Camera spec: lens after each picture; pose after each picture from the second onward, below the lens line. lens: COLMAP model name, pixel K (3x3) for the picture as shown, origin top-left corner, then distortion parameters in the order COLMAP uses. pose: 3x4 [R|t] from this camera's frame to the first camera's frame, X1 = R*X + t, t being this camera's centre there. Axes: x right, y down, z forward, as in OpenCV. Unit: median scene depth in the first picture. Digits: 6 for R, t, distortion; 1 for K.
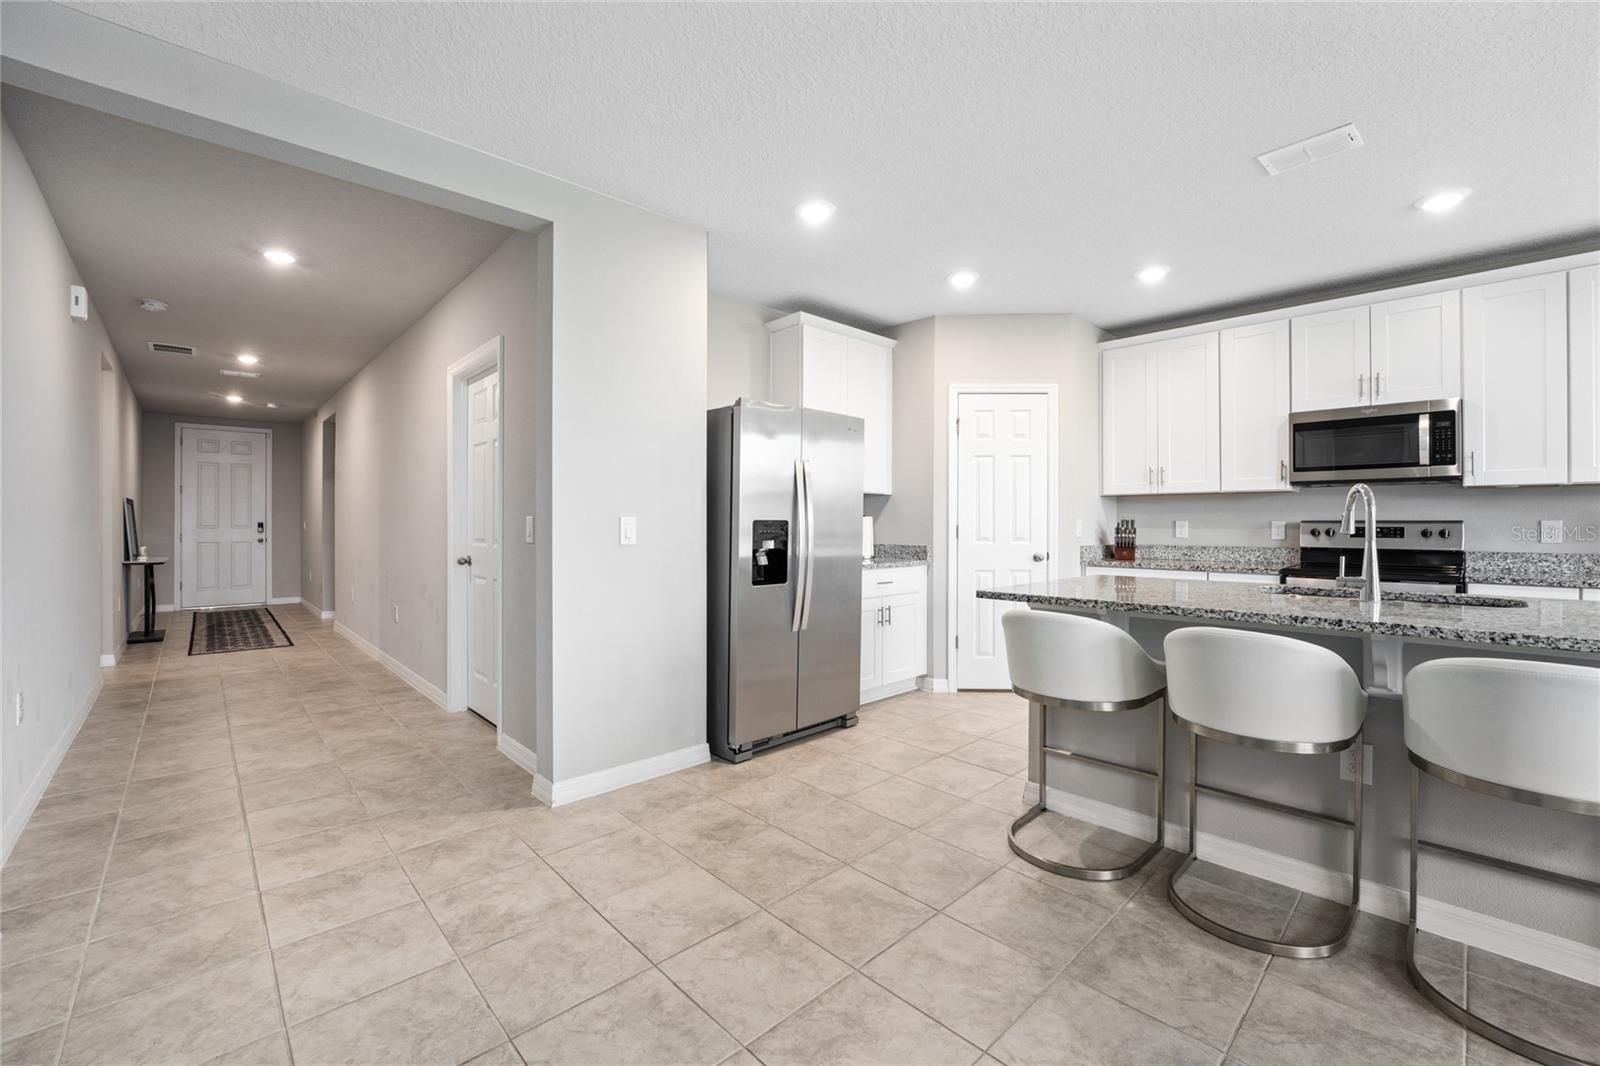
lens RADIAL K [[659.5, 0, 799.8], [0, 659.5, 520.7], [0, 0, 1]] dist [-0.023239, 0.000381]
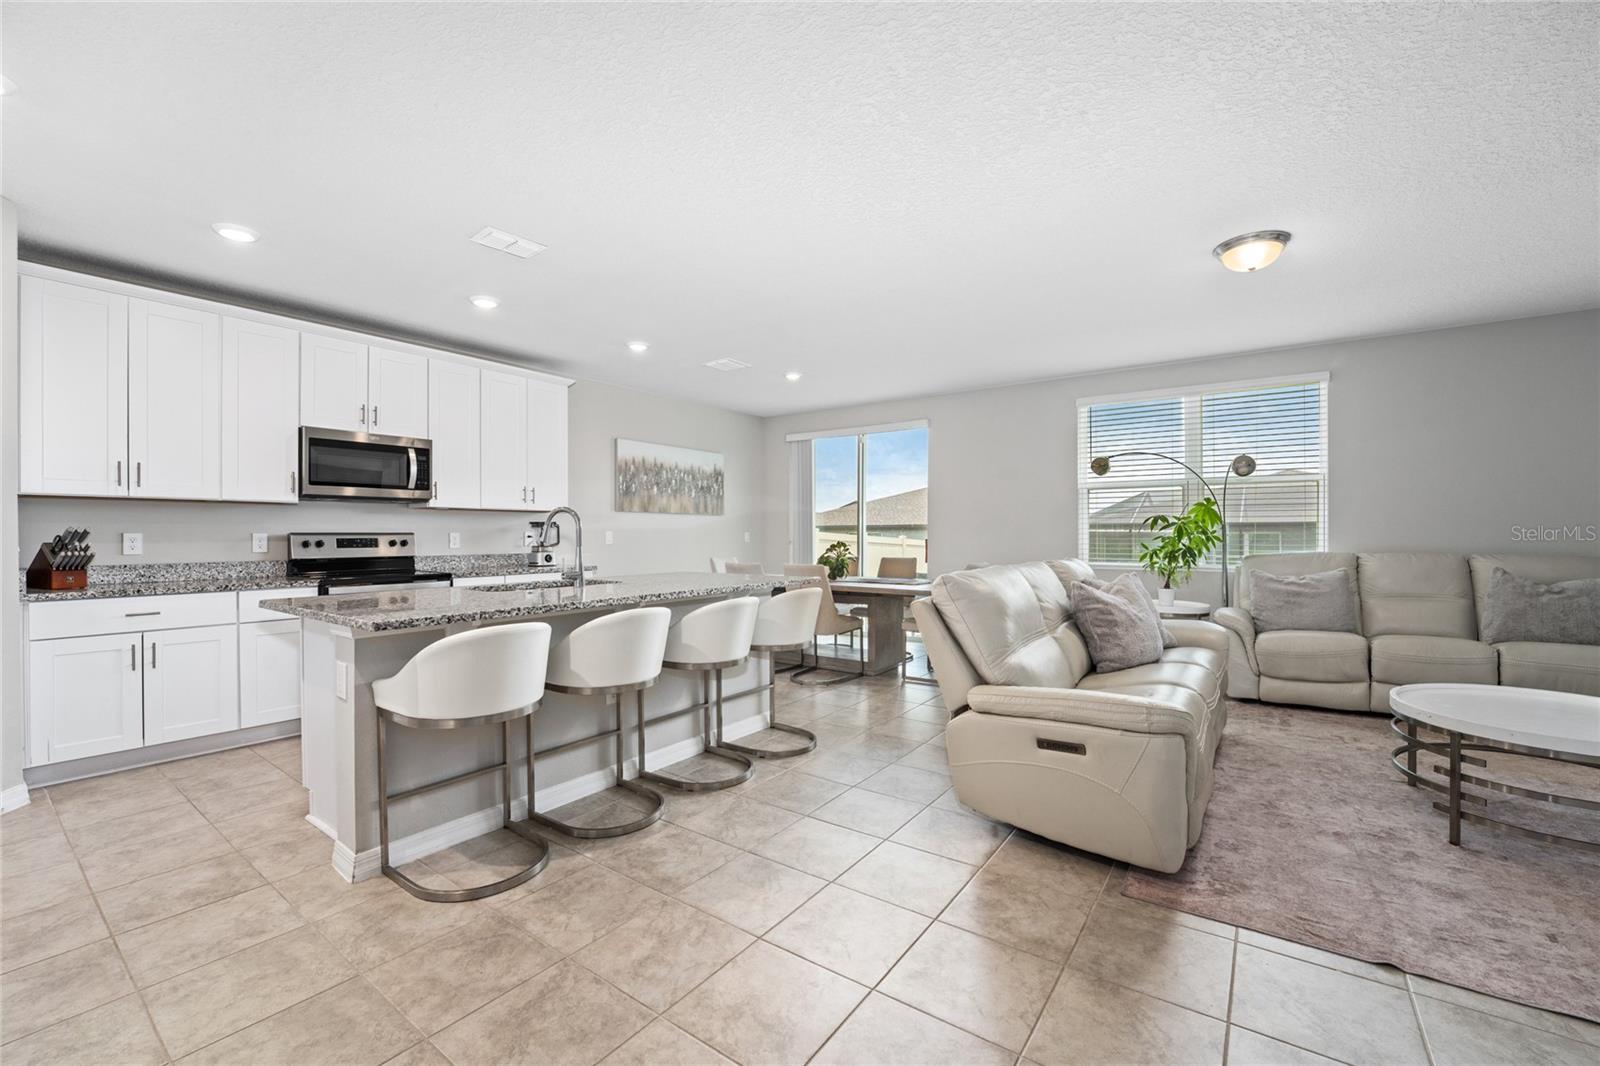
lens RADIAL K [[662.5, 0, 800.0], [0, 662.5, 533.0], [0, 0, 1]] dist [-0.028867, 0.004473]
pose [[-0.185817, 0.000189, 0.982584, -0.448532], [0.001032, 0.999999, 0.000003, 0.001490], [-0.982584, 0.001015, -0.185817, 0.507735]]
